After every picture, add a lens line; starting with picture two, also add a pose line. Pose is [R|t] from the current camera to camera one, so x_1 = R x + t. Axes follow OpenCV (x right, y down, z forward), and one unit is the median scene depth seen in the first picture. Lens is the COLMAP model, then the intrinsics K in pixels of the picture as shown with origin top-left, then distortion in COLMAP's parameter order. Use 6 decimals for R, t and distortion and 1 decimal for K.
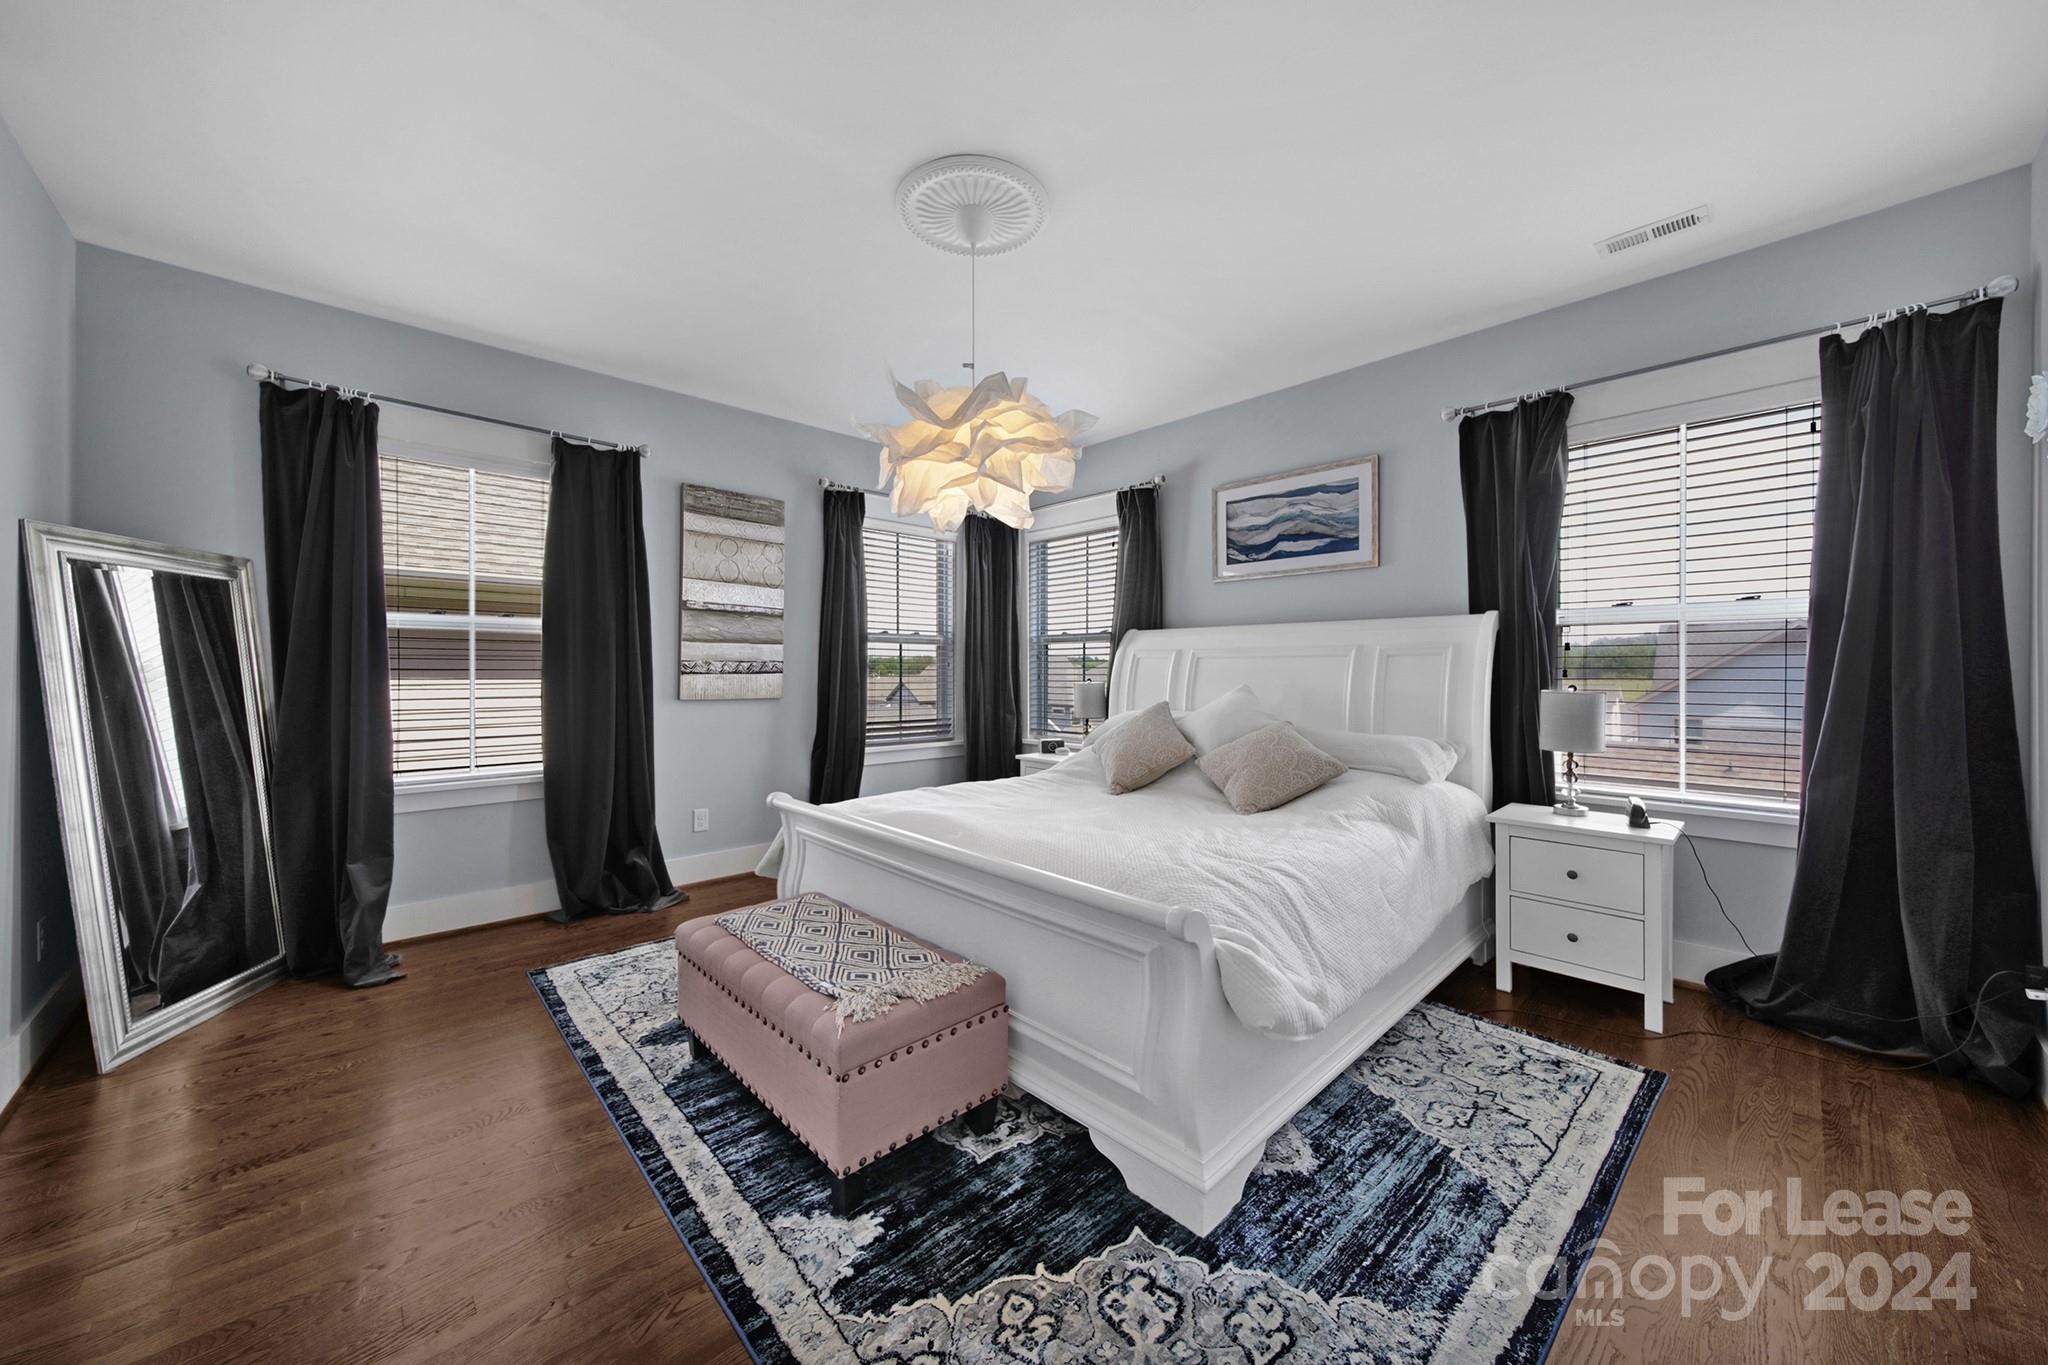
lens RADIAL K [[727.0, 0, 1019.5], [0, 727.0, 665.7], [0, 0, 1]] dist [0.000060, -0.000152]
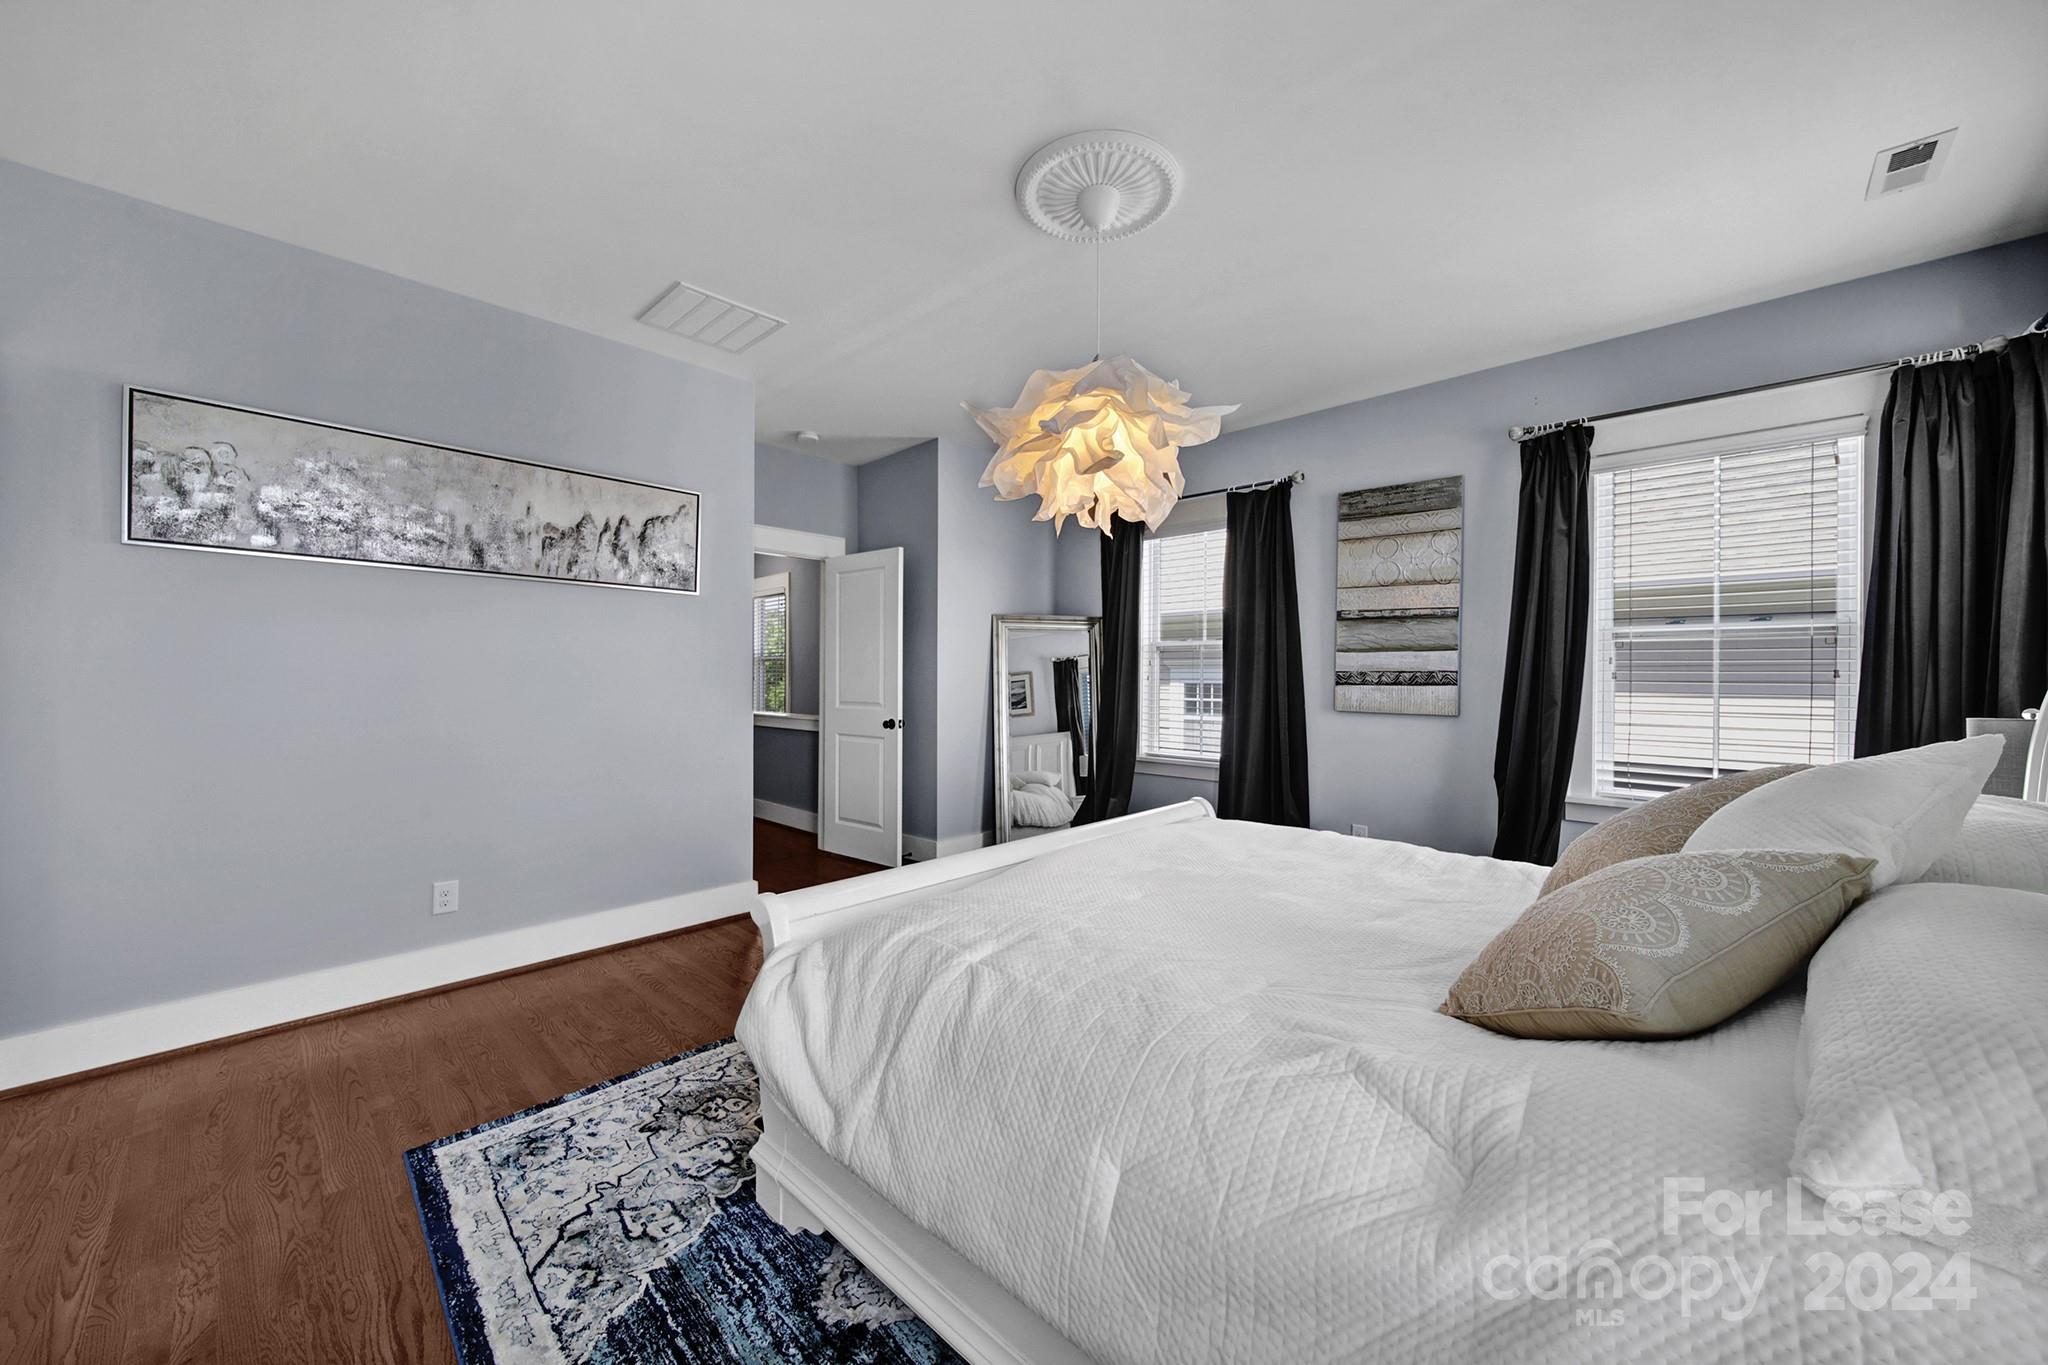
lens RADIAL K [[734.7, 0, 1024.0], [0, 734.7, 682.5], [0, 0, 1]] dist [-0.000501, -0.000108]
pose [[0.062795, 0.005444, -0.998012, 0.554865], [0.001815, 0.999983, 0.005569, 0.001535], [0.998025, -0.002161, 0.062784, 0.538466]]
